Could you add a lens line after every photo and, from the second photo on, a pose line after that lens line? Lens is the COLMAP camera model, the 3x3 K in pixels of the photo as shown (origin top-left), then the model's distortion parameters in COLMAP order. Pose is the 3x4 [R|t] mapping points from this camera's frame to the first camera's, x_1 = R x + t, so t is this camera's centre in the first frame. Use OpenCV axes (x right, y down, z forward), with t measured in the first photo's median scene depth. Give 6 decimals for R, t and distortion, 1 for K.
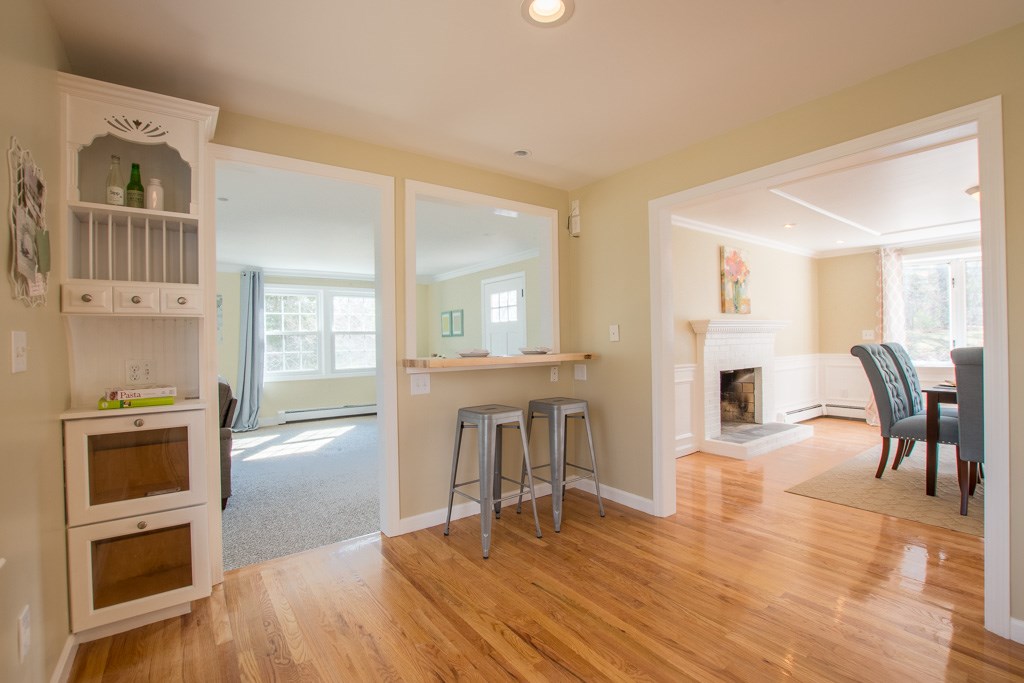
lens RADIAL K [[459.3, 0, 509.3], [0, 459.3, 342.6], [0, 0, 1]] dist [-0.038988, 0.005302]
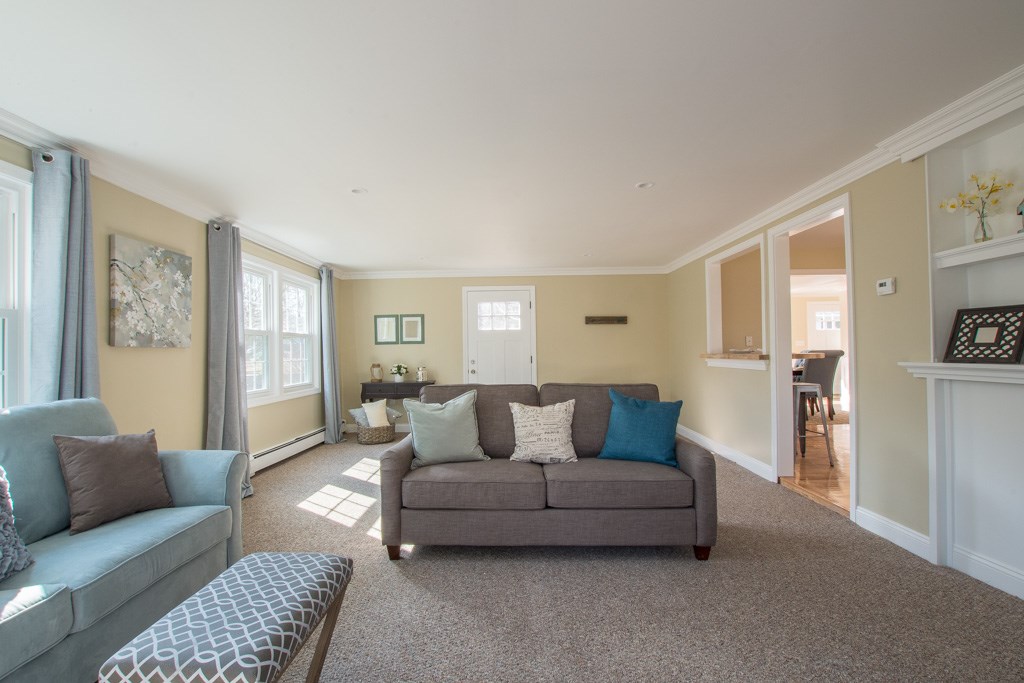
lens RADIAL K [[459.3, 0, 509.3], [0, 459.3, 342.6], [0, 0, 1]] dist [-0.038988, 0.005302]
pose [[0.589909, 0.024056, 0.807111, -0.818065], [0.005703, 0.999407, -0.033955, 0.017961], [-0.807450, 0.024633, 0.589422, 0.355410]]
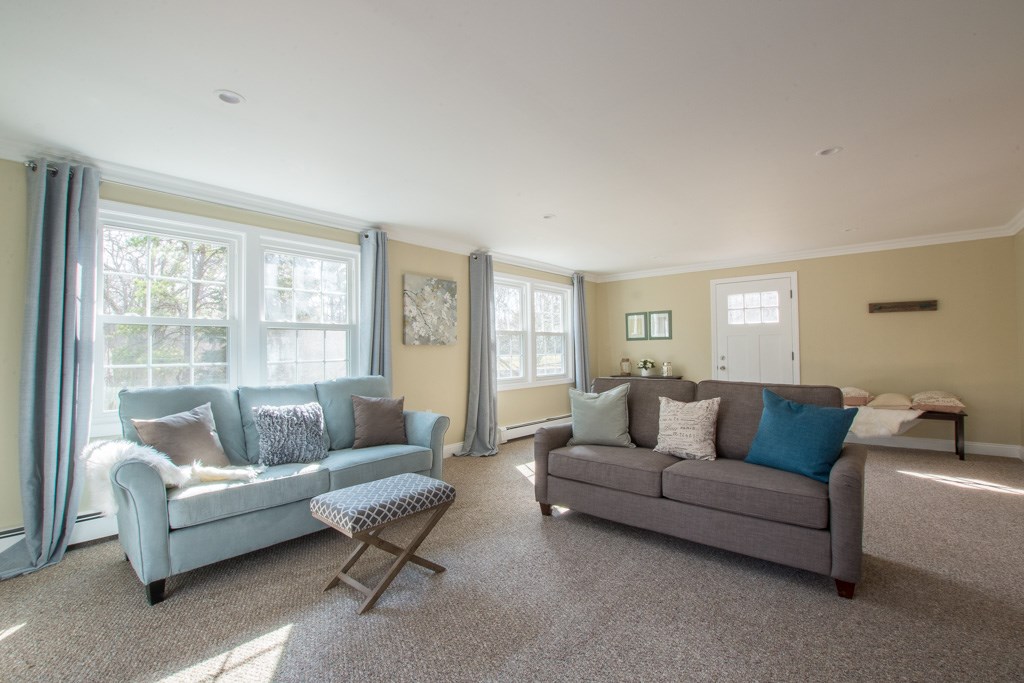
lens RADIAL K [[459.3, 0, 509.3], [0, 459.3, 342.6], [0, 0, 1]] dist [-0.038988, 0.005302]
pose [[0.968525, 0.009057, 0.248752, -0.718601], [-0.003422, 0.999728, -0.023078, 0.017146], [-0.248893, 0.021500, 0.968292, 0.202275]]
